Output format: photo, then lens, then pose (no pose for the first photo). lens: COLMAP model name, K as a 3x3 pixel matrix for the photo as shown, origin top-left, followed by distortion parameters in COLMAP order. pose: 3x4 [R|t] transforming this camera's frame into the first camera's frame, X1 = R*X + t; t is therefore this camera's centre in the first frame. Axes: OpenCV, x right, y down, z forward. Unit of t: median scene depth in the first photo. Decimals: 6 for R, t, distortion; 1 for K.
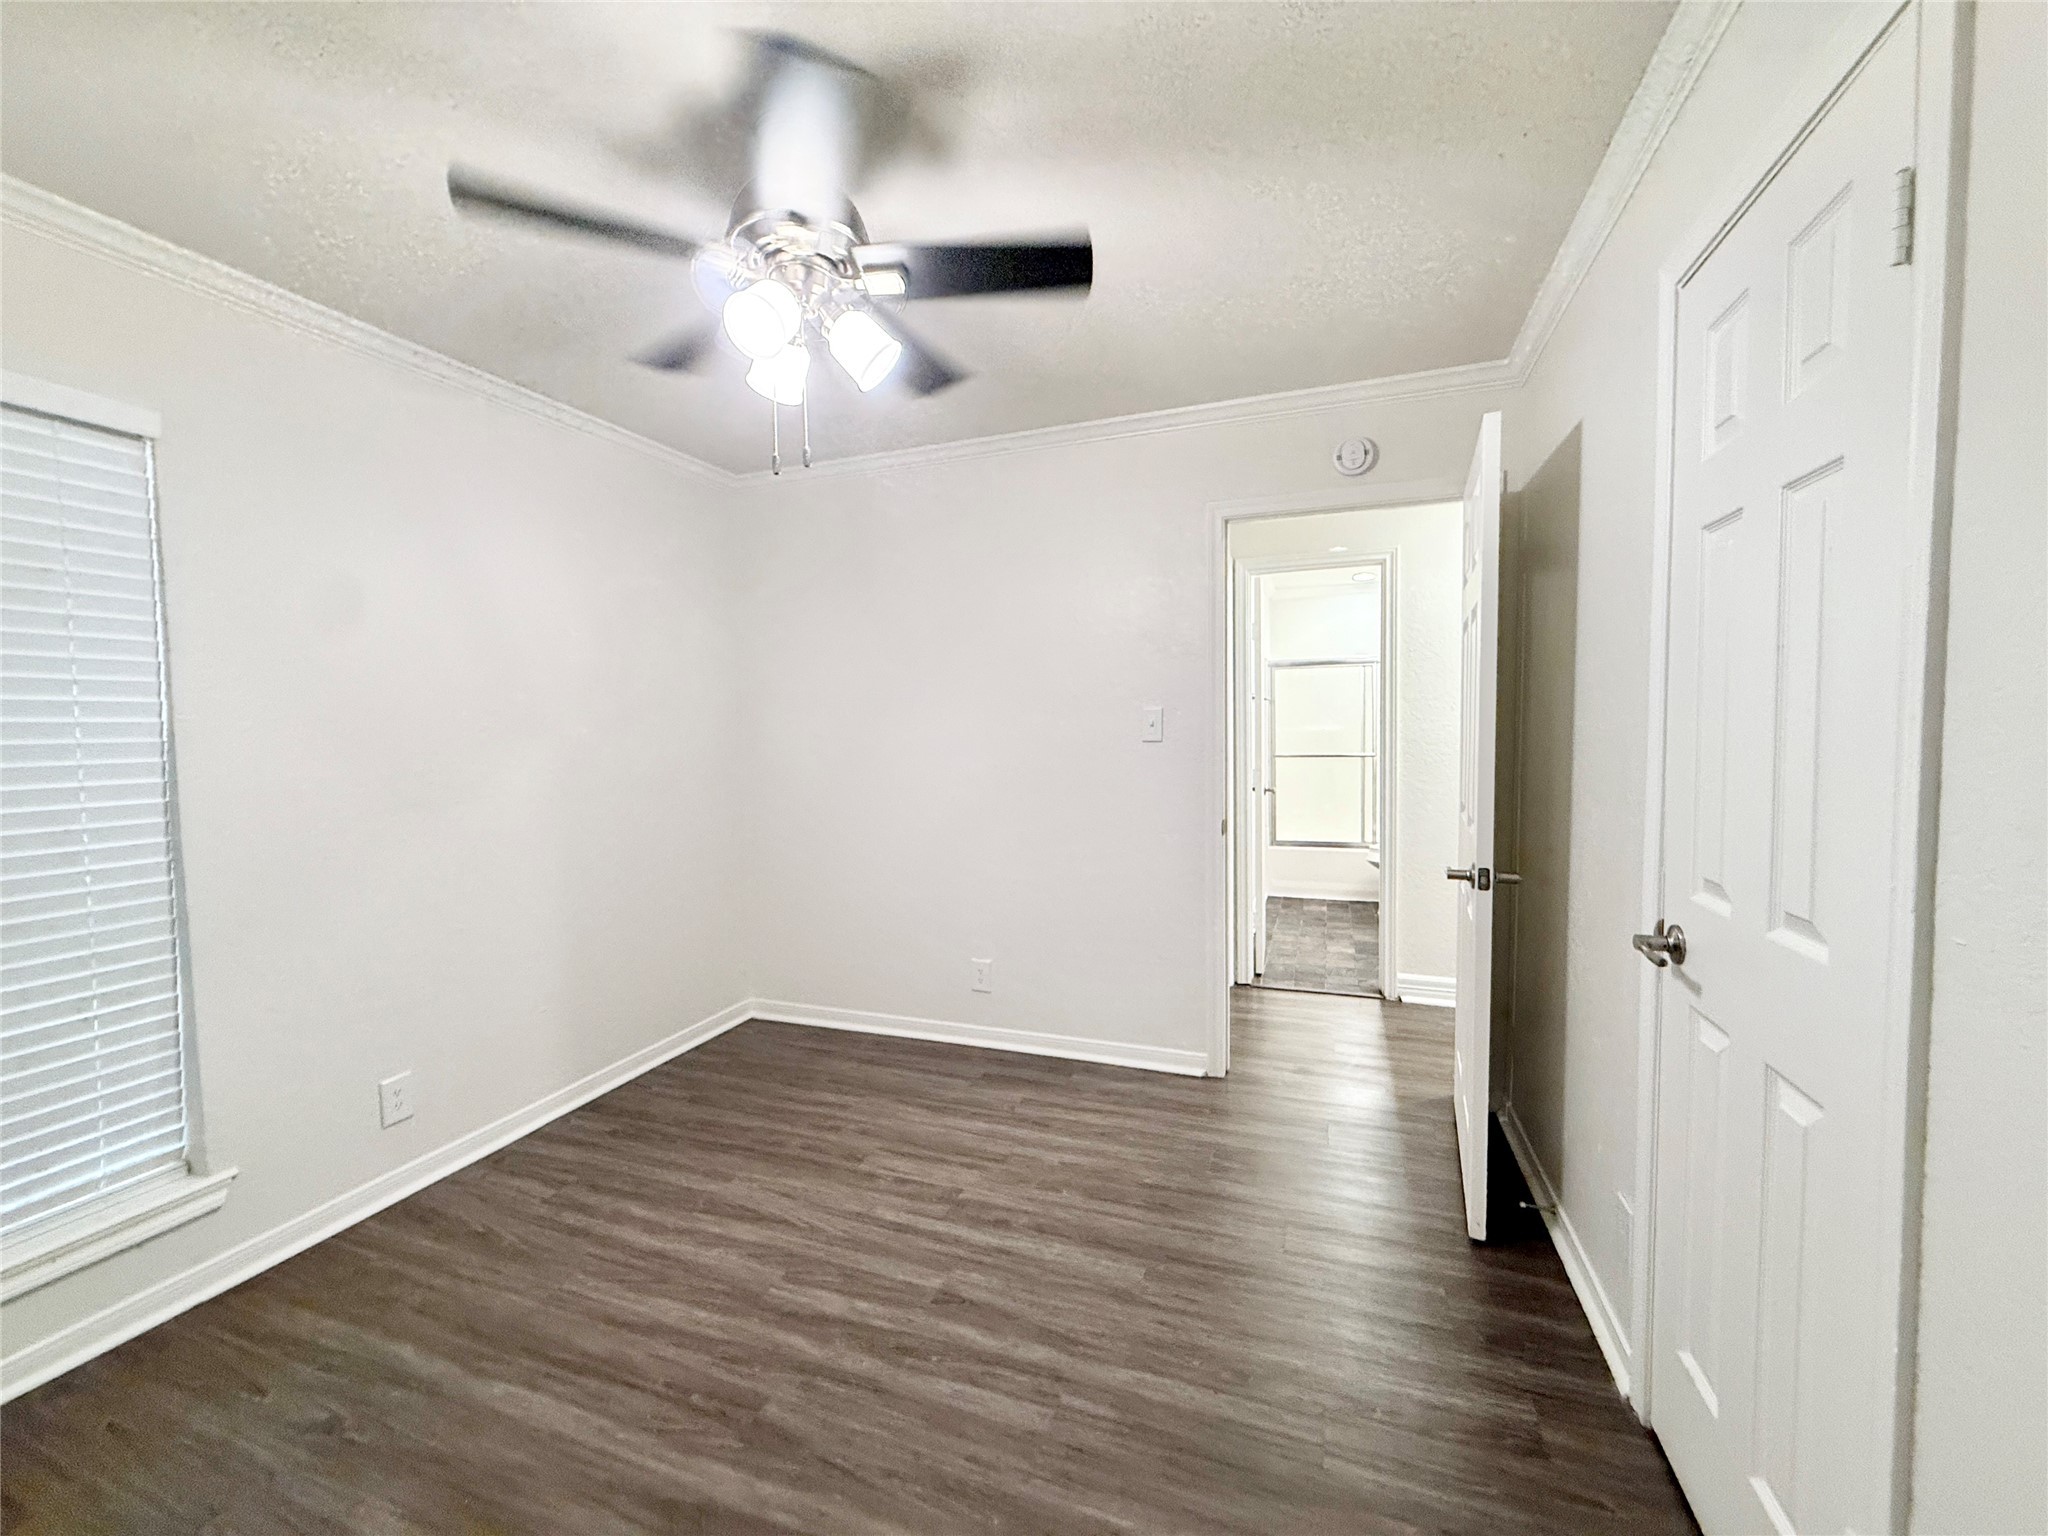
lens RADIAL K [[814.7, 0, 1026.0], [0, 814.7, 769.2], [0, 0, 1]] dist [0.001943, -0.000506]
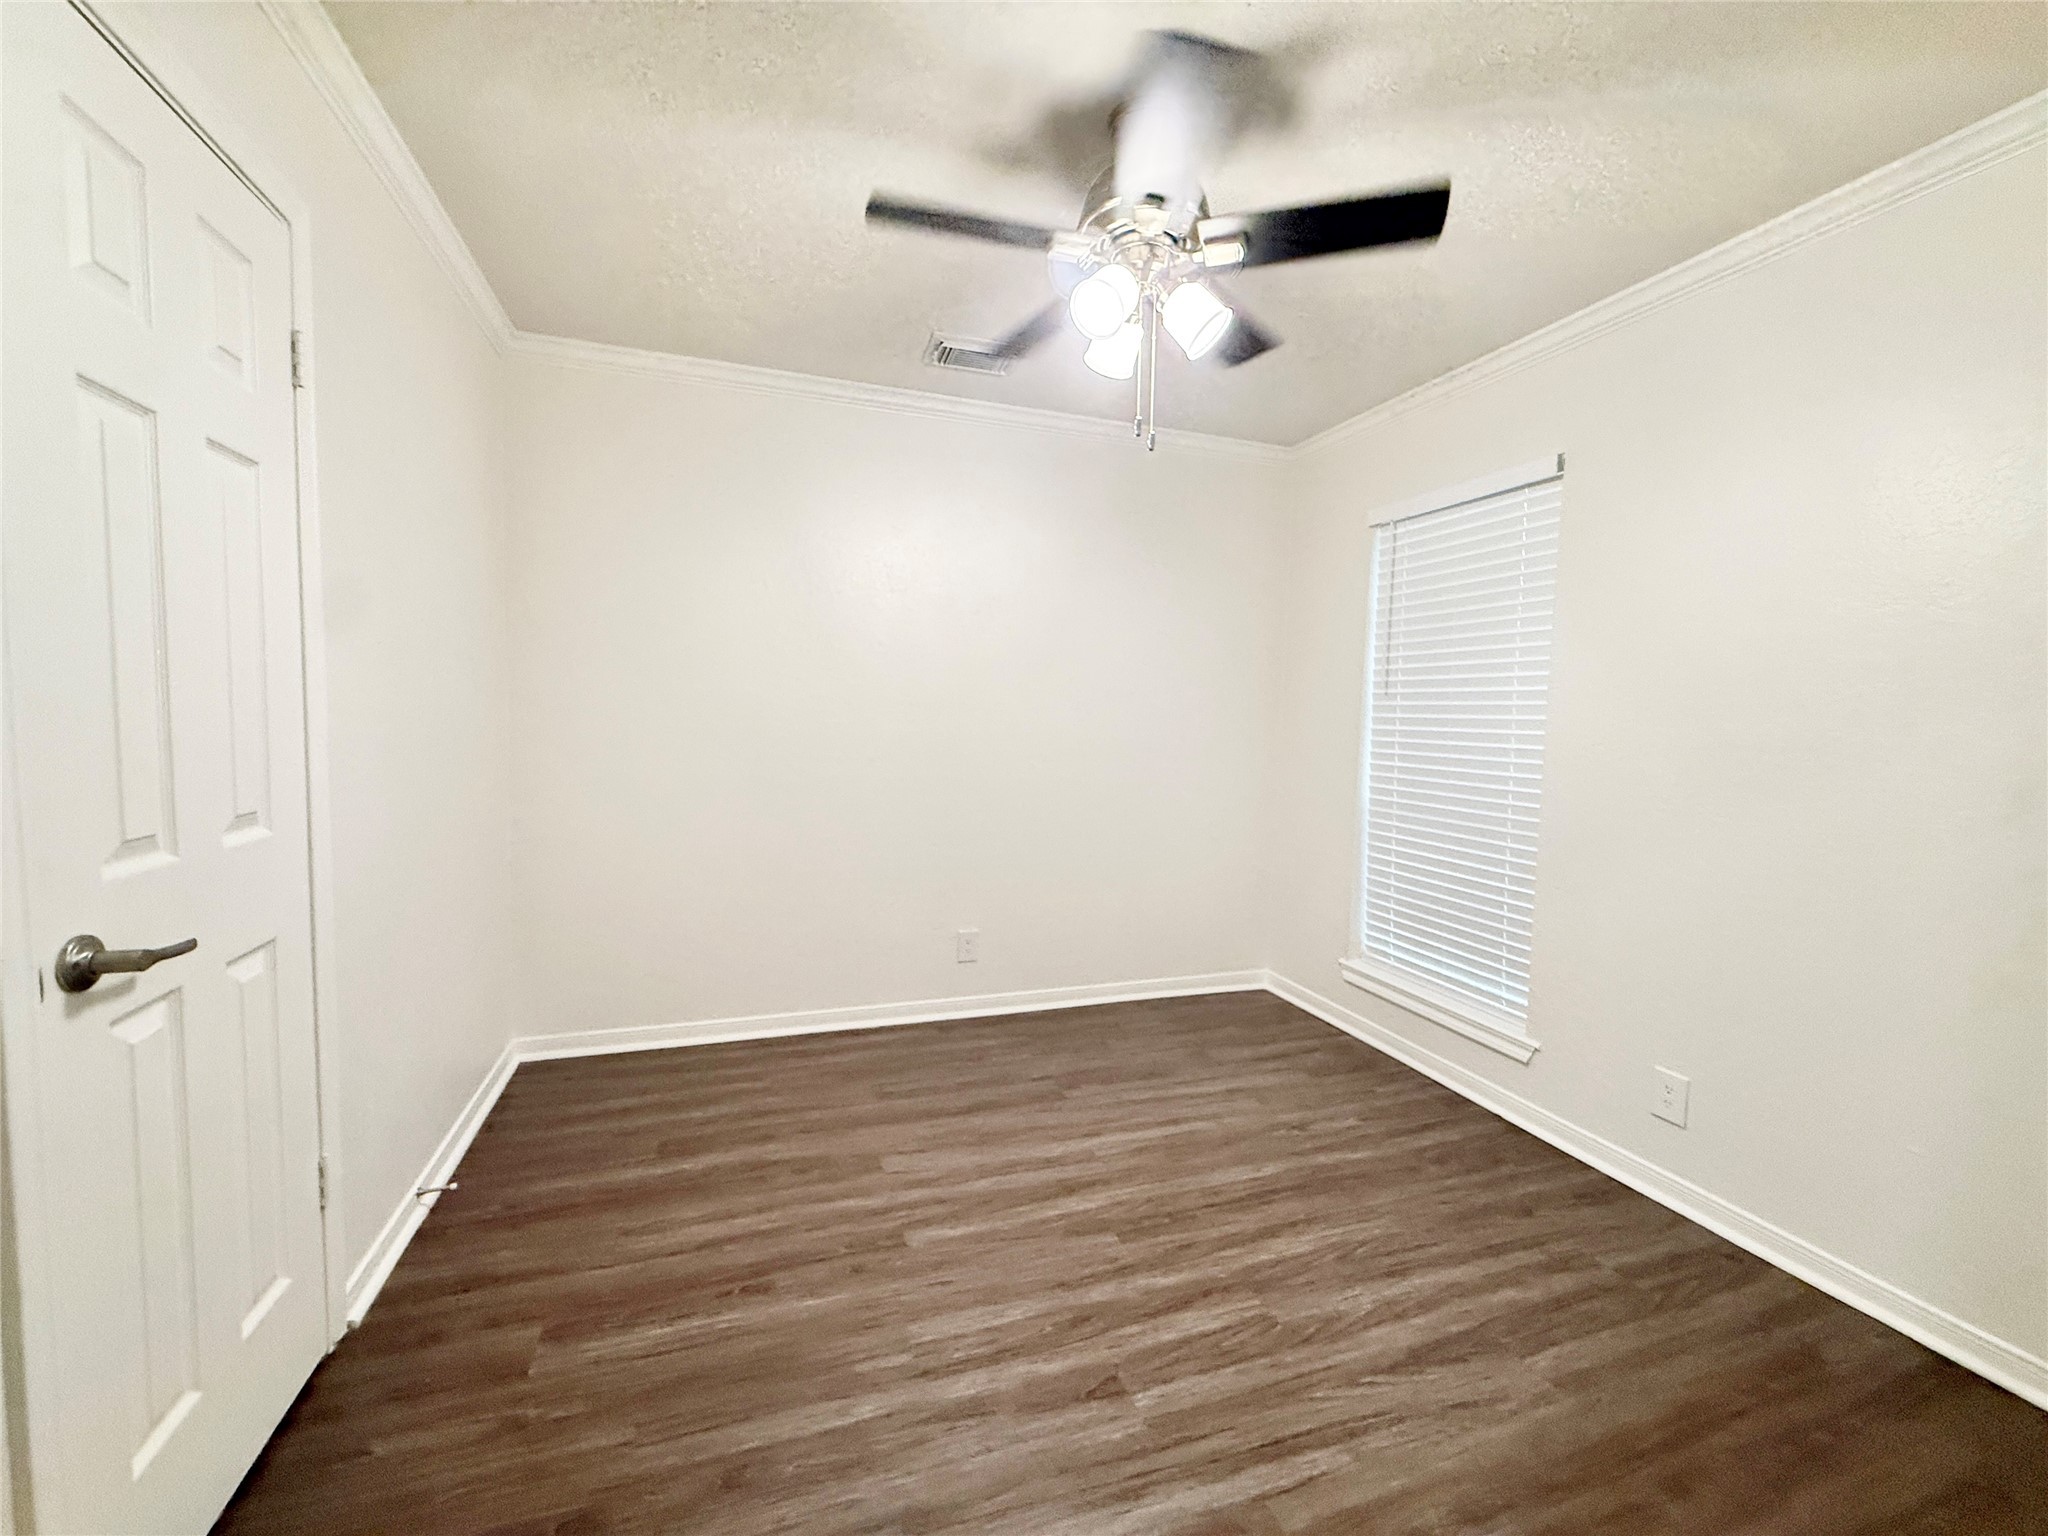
lens RADIAL K [[814.7, 0, 1017.6], [0, 814.7, 769.3], [0, 0, 1]] dist [0.001943, -0.000506]
pose [[-0.783625, 0.038035, -0.620069, 0.448428], [-0.043774, 0.992262, 0.116185, -0.044742], [0.619690, 0.118189, -0.775896, 1.499756]]
